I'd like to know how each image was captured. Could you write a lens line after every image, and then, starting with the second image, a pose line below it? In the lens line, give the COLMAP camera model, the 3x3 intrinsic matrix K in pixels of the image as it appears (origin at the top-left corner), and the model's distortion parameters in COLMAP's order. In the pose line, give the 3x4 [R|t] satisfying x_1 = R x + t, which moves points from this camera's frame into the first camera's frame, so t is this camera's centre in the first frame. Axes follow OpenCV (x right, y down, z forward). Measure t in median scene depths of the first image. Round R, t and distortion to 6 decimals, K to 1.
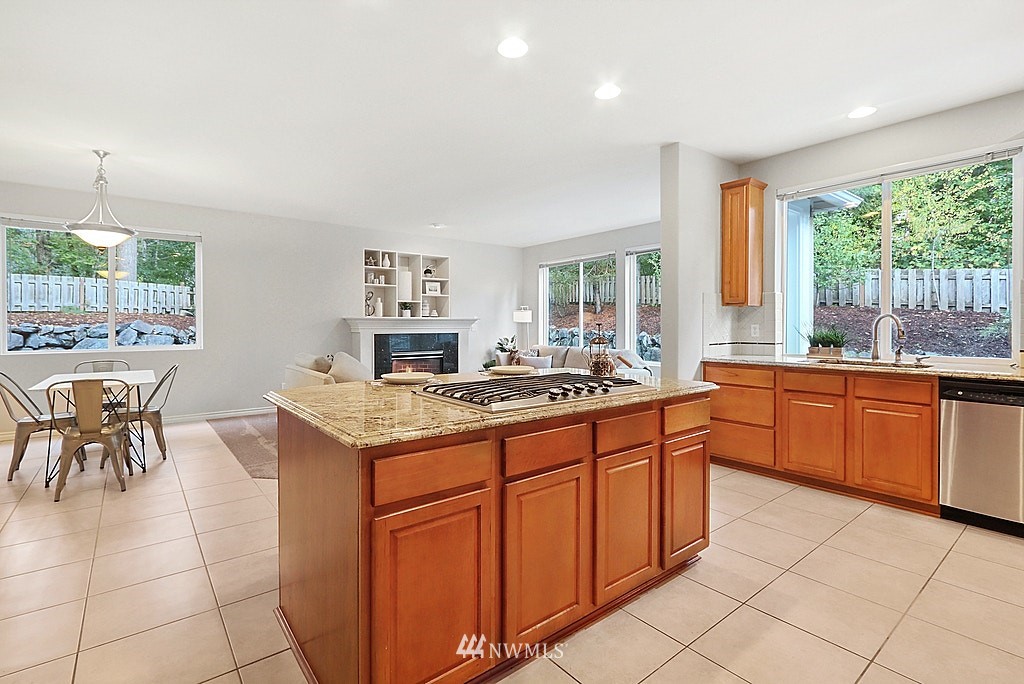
lens RADIAL K [[477.6, 0, 512.0], [0, 477.6, 342.0], [0, 0, 1]] dist [0.000790, 0.000167]
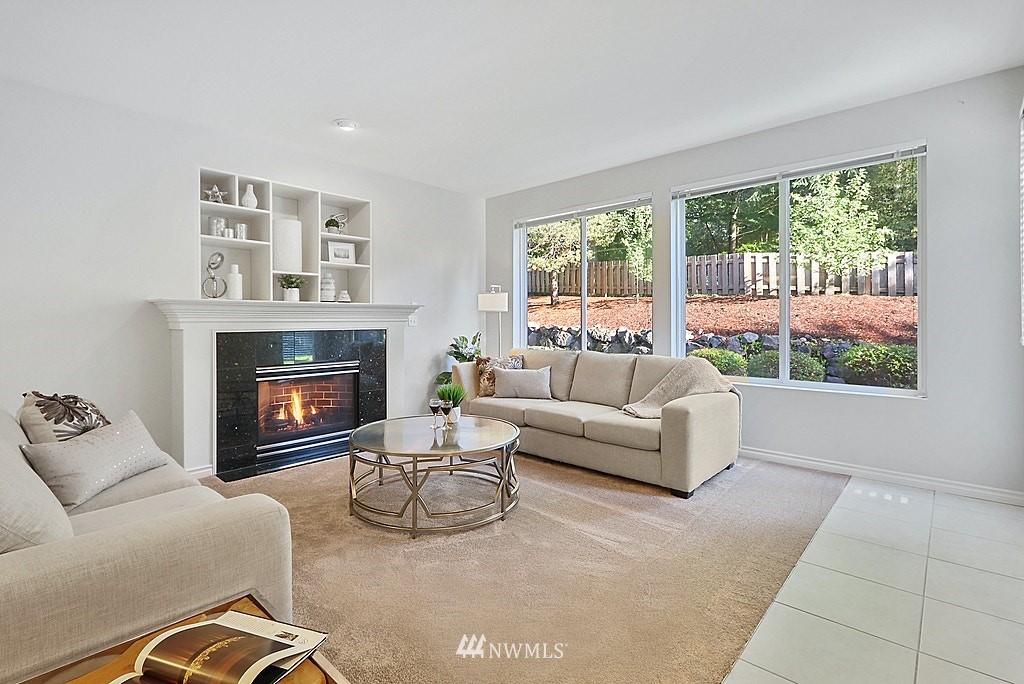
lens RADIAL K [[476.9, 0, 509.2], [0, 476.9, 319.2], [0, 0, 1]] dist [0.000543, 0.000128]
pose [[0.989871, -0.002838, 0.141940, -0.046557], [0.008266, 0.999256, -0.037666, -0.008017], [-0.141728, 0.038457, 0.989158, 0.403845]]
